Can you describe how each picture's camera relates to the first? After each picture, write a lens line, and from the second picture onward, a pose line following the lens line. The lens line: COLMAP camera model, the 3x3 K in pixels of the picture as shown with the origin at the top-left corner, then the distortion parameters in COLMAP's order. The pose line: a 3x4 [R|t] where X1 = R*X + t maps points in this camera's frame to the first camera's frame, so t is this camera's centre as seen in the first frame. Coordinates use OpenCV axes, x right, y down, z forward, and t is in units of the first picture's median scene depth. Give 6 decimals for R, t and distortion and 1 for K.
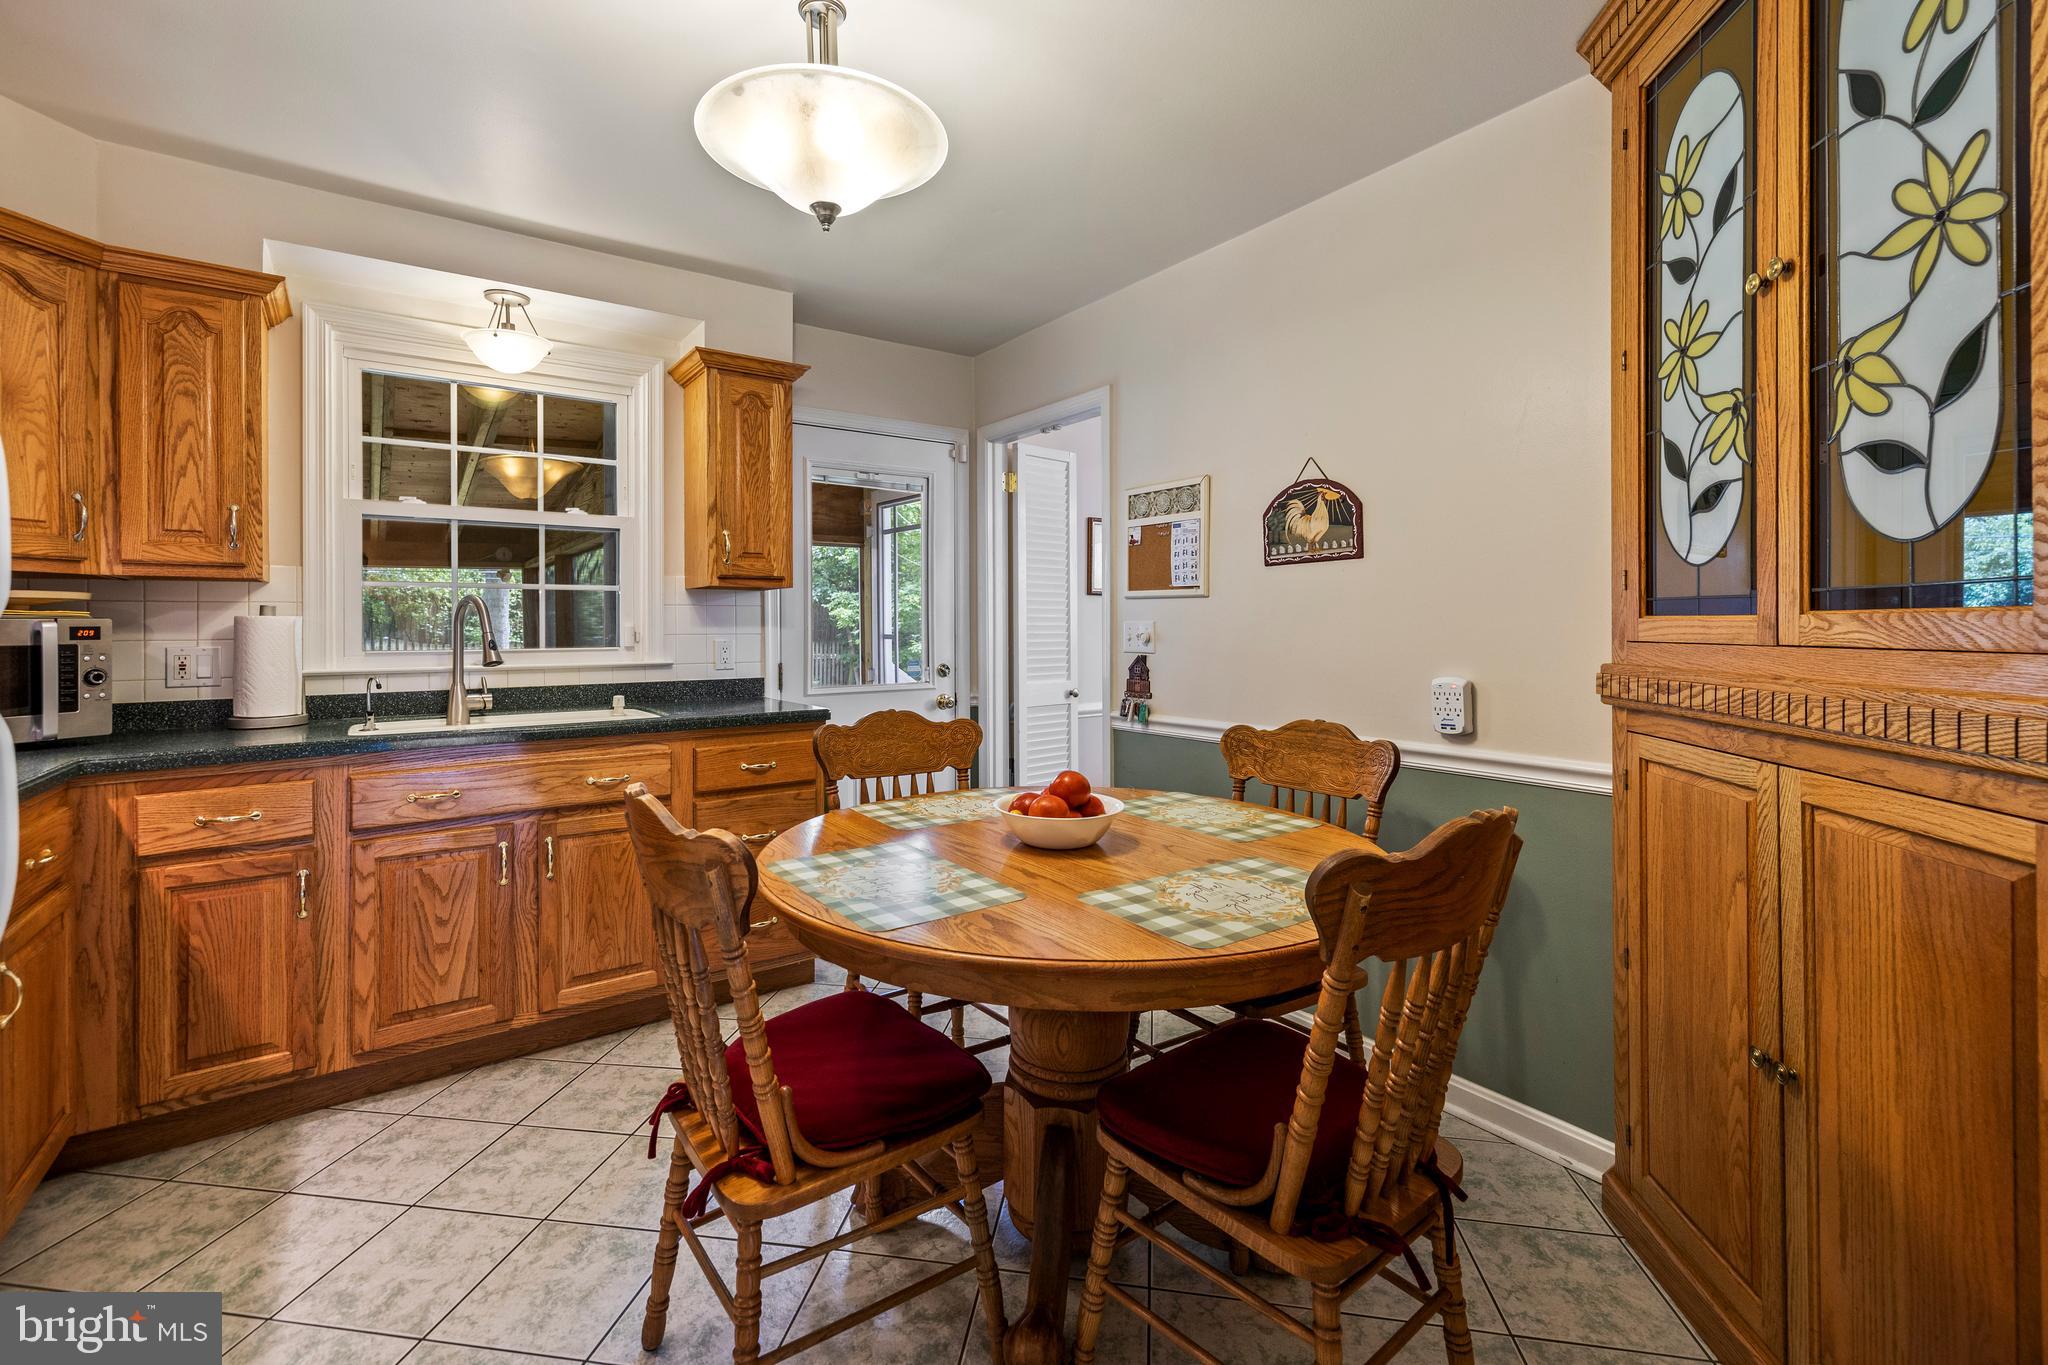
lens RADIAL K [[880.9, 0, 1021.4], [0, 880.9, 606.3], [0, 0, 1]] dist [0.001196, -0.000576]
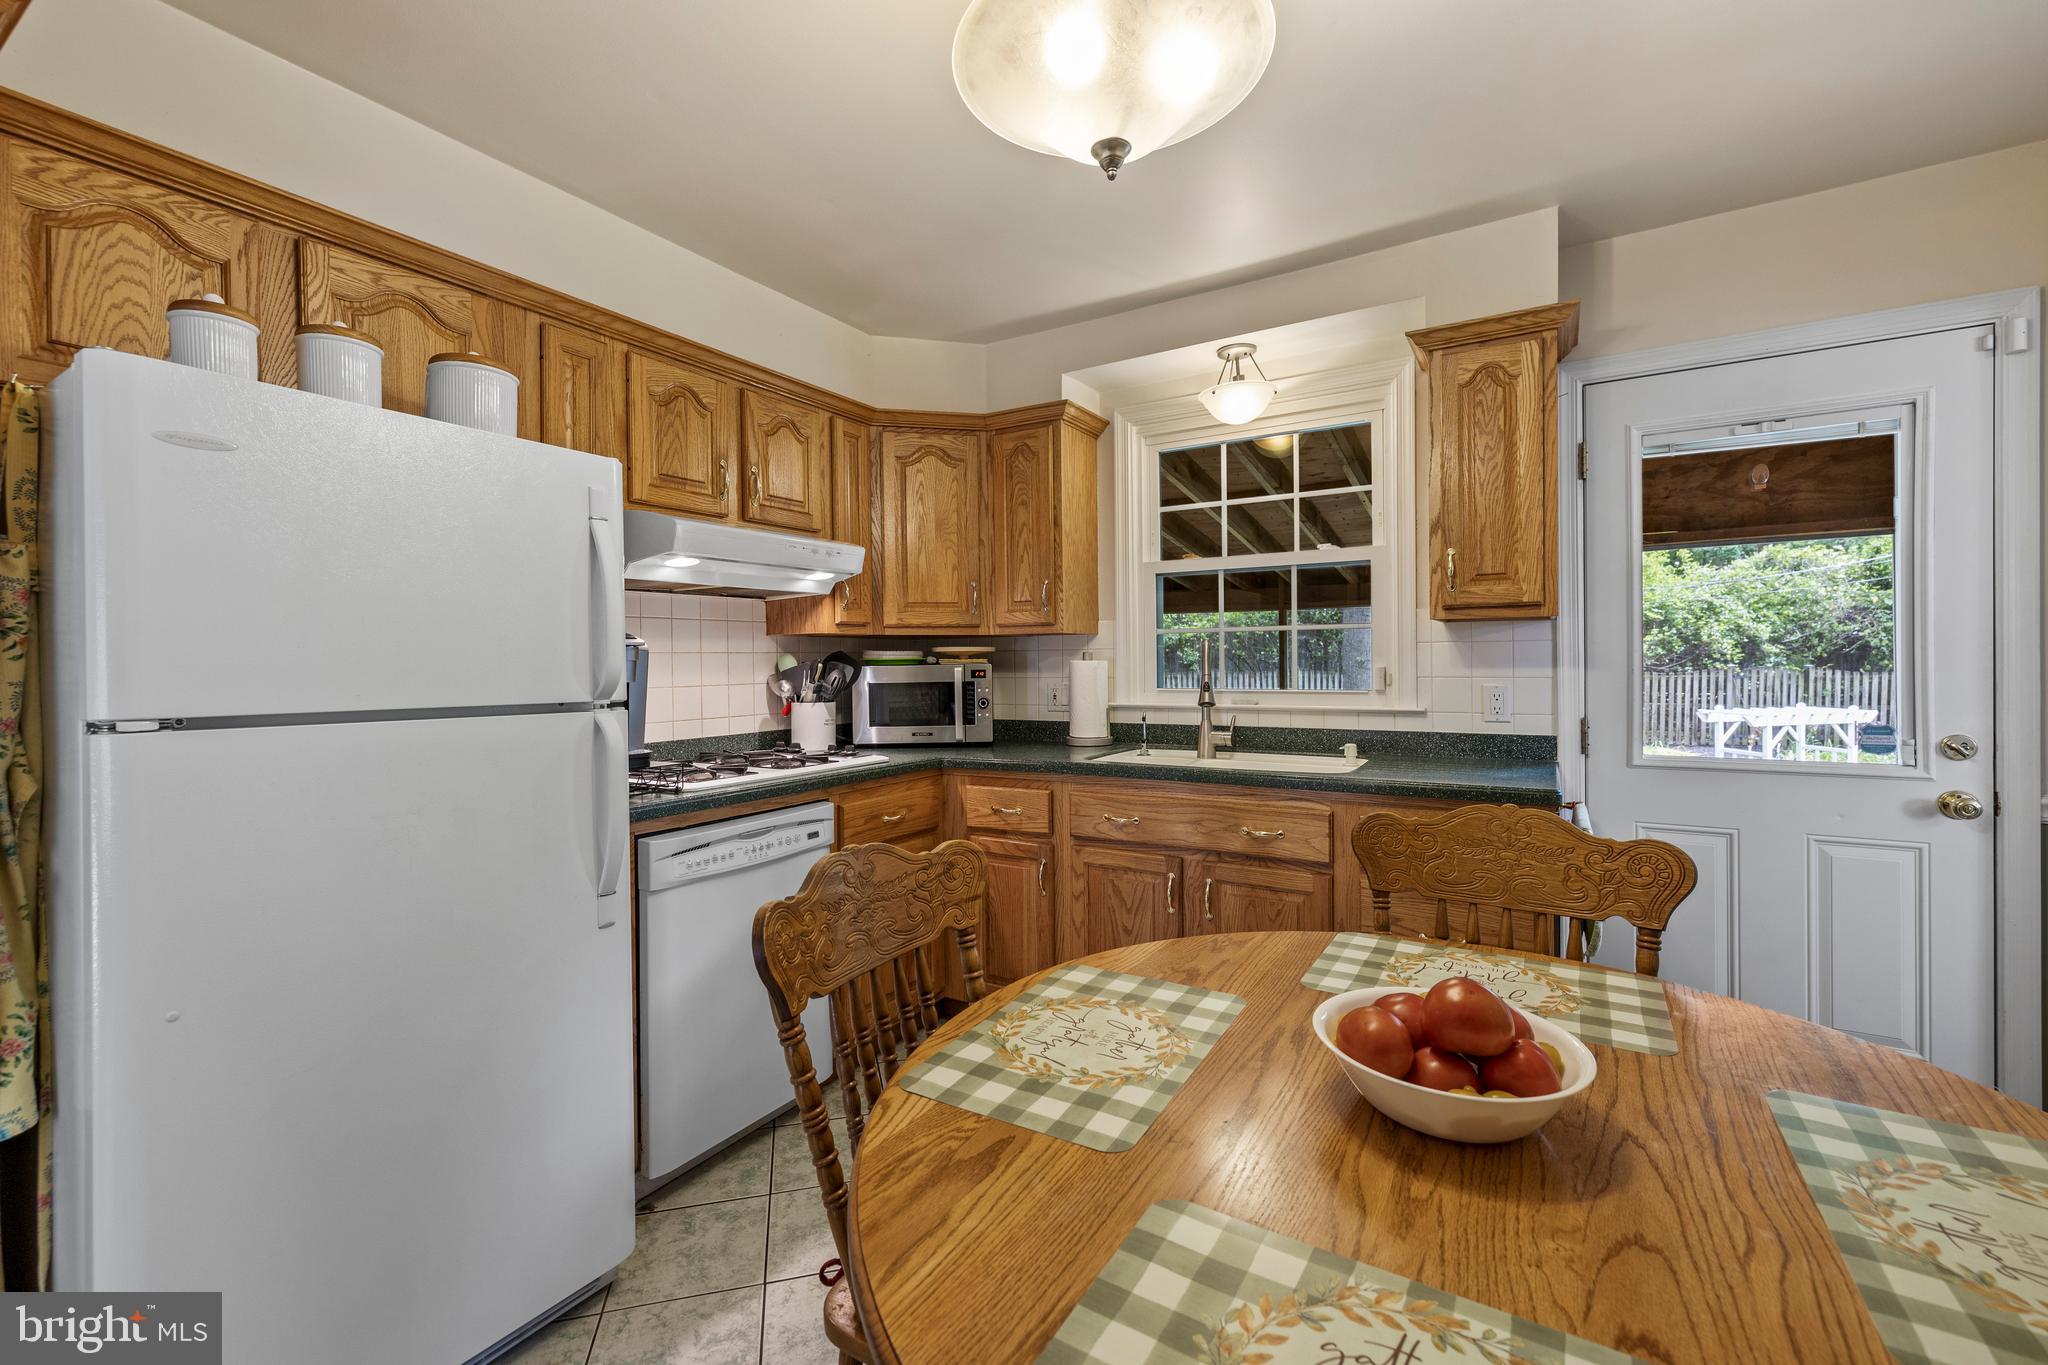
lens RADIAL K [[880.9, 0, 1015.2], [0, 880.9, 649.1], [0, 0, 1]] dist [0.001196, -0.000576]
pose [[0.380317, -0.011061, -0.924790, 0.325545], [0.029927, 0.999552, 0.000352, -0.009463], [0.924372, -0.027810, 0.380478, 0.421987]]
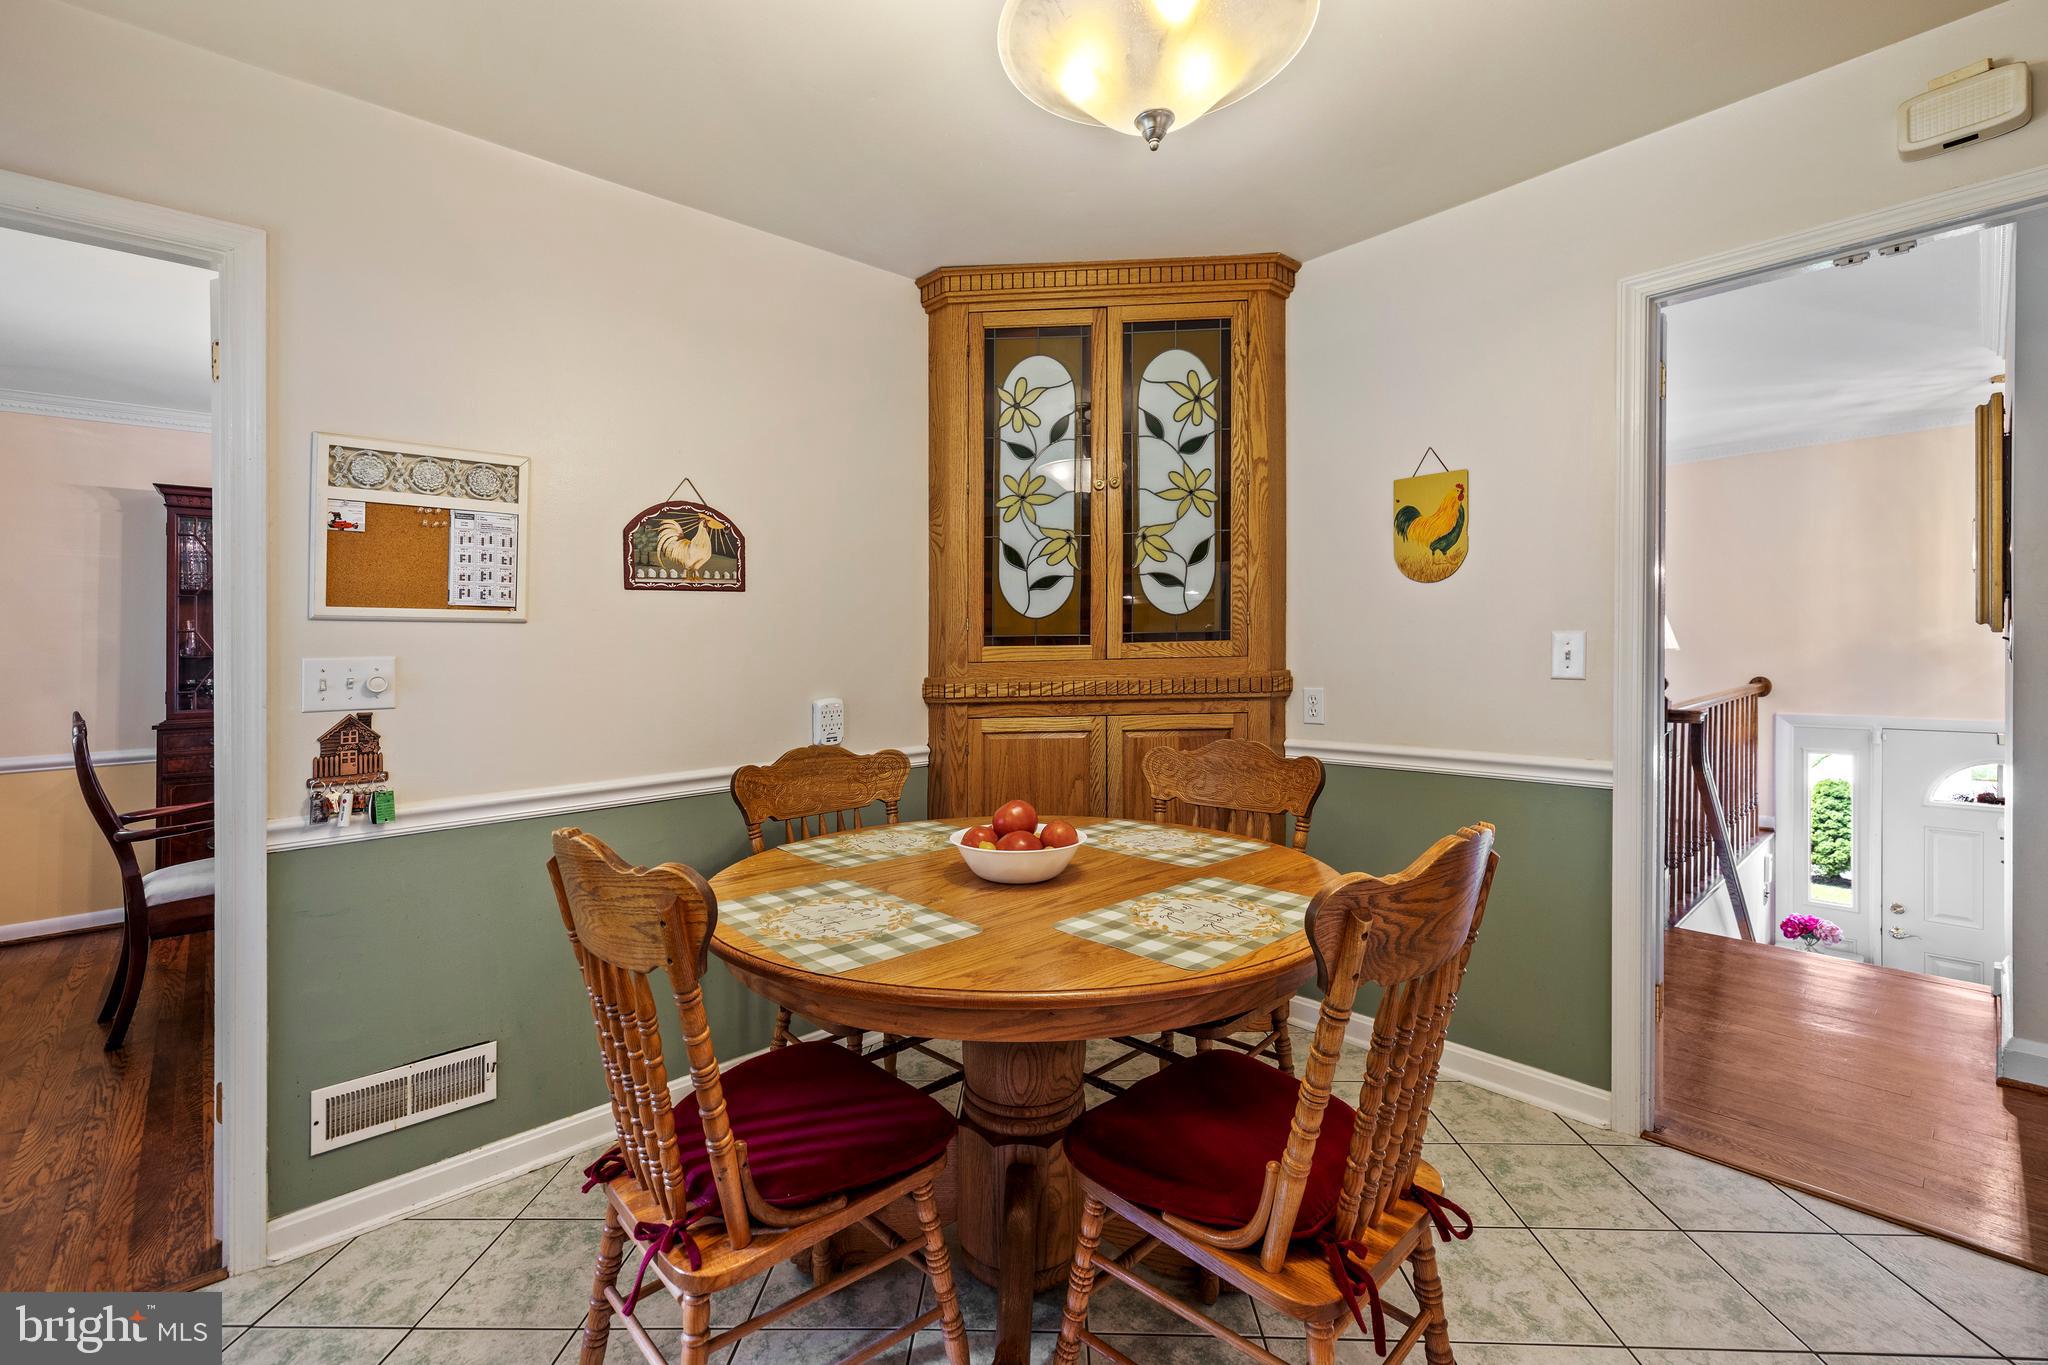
lens RADIAL K [[880.9, 0, 999.2], [0, 880.9, 643.8], [0, 0, 1]] dist [0.001196, -0.000576]
pose [[-0.096982, 0.014124, 0.995186, -0.690643], [-0.000471, 0.999899, -0.014236, 0.021544], [-0.995286, -0.001849, -0.096966, 0.831737]]
